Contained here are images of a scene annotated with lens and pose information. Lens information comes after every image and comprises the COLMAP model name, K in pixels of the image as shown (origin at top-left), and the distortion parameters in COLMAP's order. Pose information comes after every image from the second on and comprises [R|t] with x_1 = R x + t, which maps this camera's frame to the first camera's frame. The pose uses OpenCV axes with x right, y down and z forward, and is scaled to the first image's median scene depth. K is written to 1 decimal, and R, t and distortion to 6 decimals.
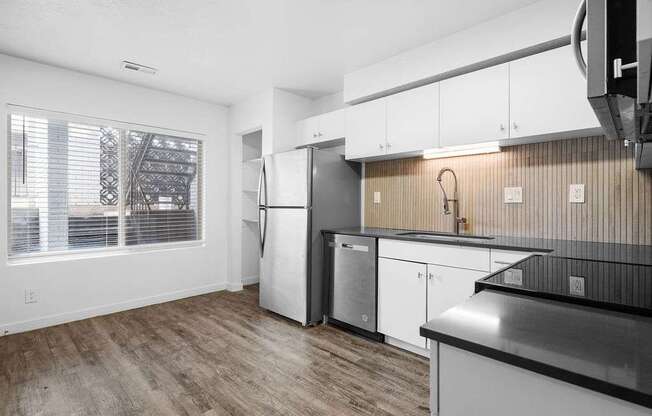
lens RADIAL K [[319.9, 0, 326.0], [0, 319.9, 208.0], [0, 0, 1]] dist [0.001800, 0.000087]
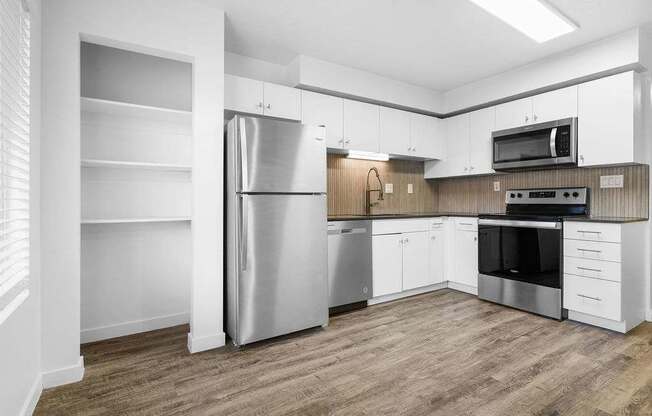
lens RADIAL K [[319.9, 0, 326.0], [0, 319.9, 208.0], [0, 0, 1]] dist [0.001800, 0.000087]
pose [[0.221307, -0.021609, 0.974965, -1.082402], [0.013271, 0.999729, 0.019145, 0.023942], [-0.975114, 0.008702, 0.221534, 0.926569]]
